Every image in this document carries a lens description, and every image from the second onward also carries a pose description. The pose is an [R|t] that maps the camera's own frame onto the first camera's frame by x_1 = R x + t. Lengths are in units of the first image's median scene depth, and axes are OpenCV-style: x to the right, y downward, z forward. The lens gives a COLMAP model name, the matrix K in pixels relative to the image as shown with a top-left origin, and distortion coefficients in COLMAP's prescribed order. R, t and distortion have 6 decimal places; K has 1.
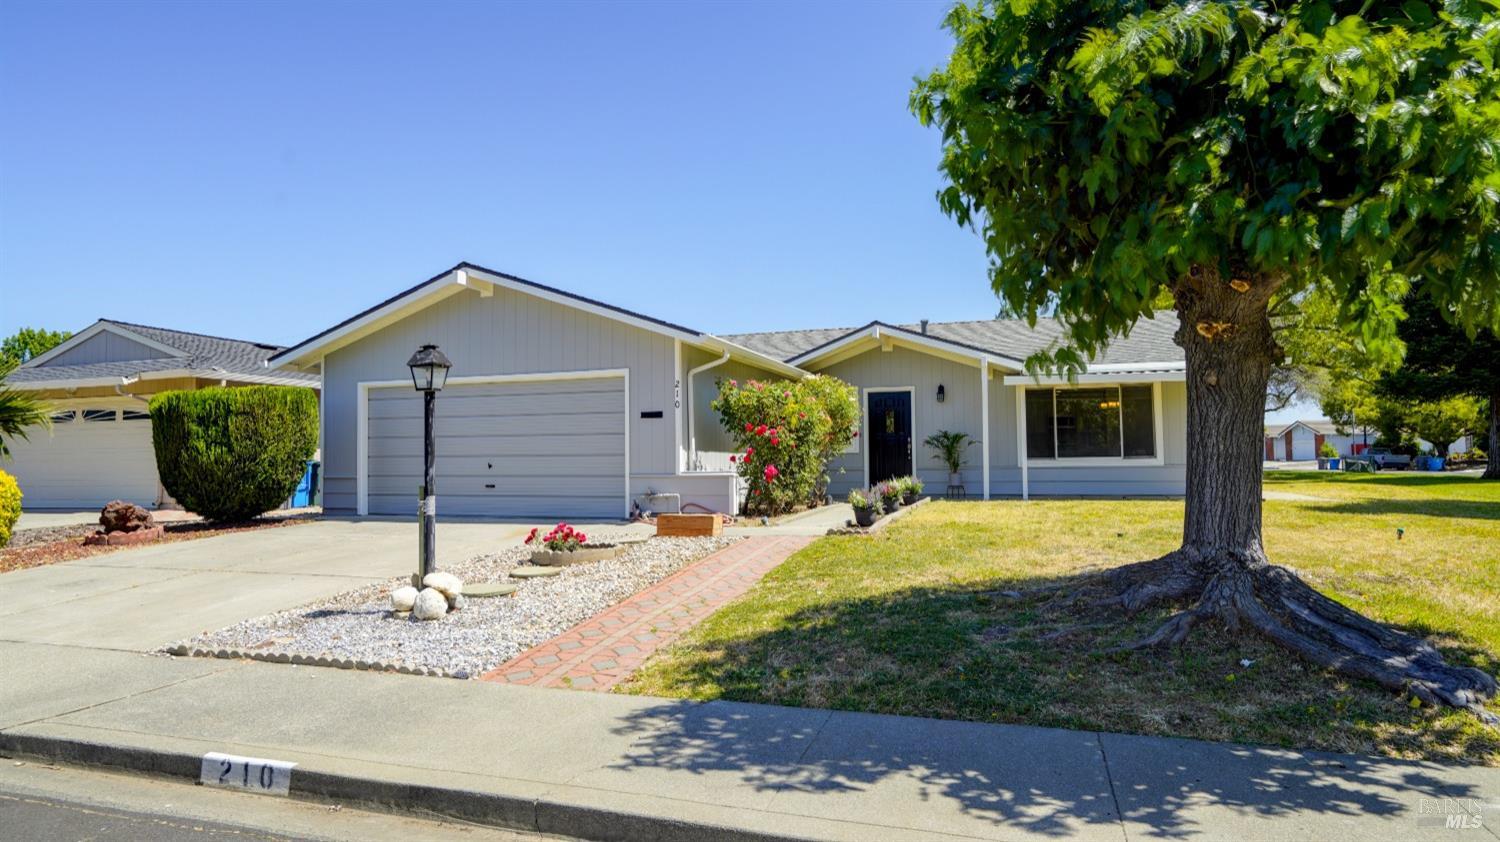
lens RADIAL K [[878.3, 0, 744.2], [0, 878.3, 422.6], [0, 0, 1]] dist [-0.000342, 0.000147]
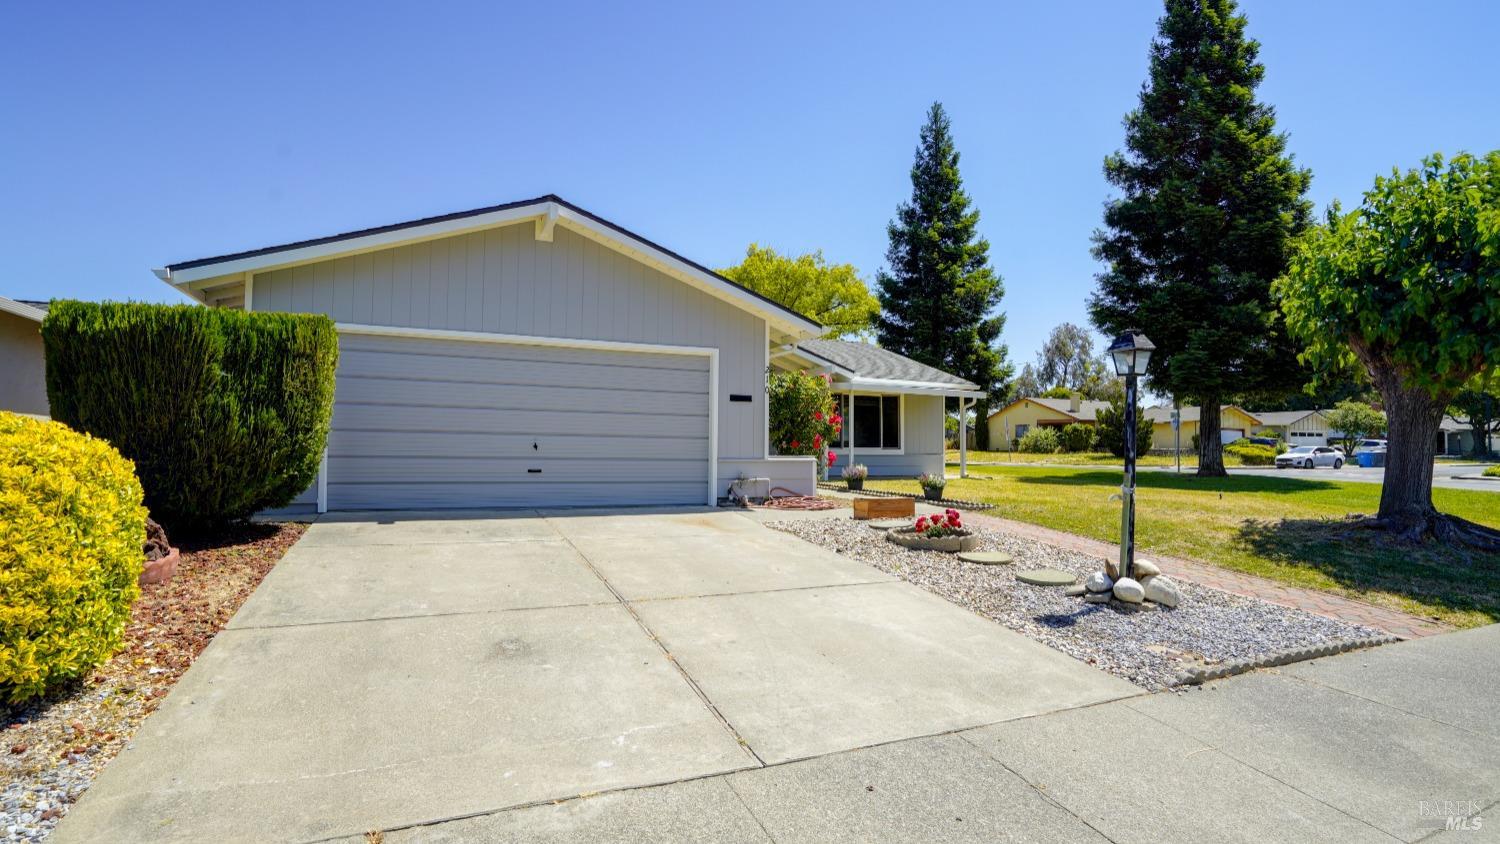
lens RADIAL K [[752.0, 0, 750.0], [0, 752.0, 422.0], [0, 0, 1]] dist [-0.047128, 0.025494]
pose [[0.717971, 0.041377, 0.694843, -0.655010], [-0.050195, 0.998710, -0.007605, 0.022610], [-0.694261, -0.029417, 0.719122, 0.368668]]
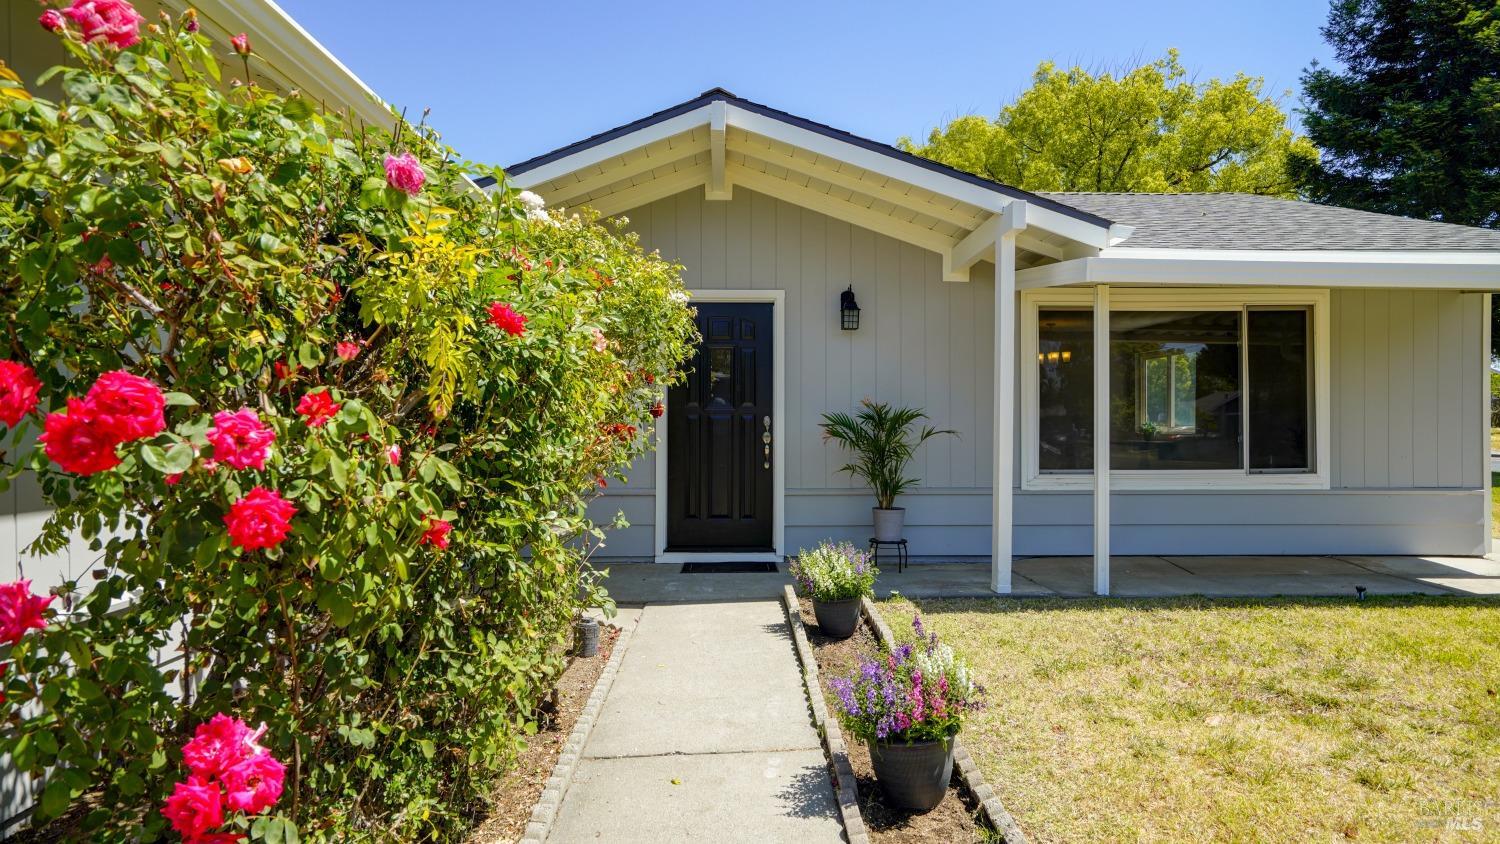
lens RADIAL K [[902.1, 0, 750.0], [0, 902.1, 422.0], [0, 0, 1]] dist [-0.050149, 0.047848]
pose [[0.941508, 0.010453, 0.336829, 0.052402], [-0.027604, 0.998552, 0.046170, 0.000854], [-0.335859, -0.052767, 0.940433, 0.810556]]
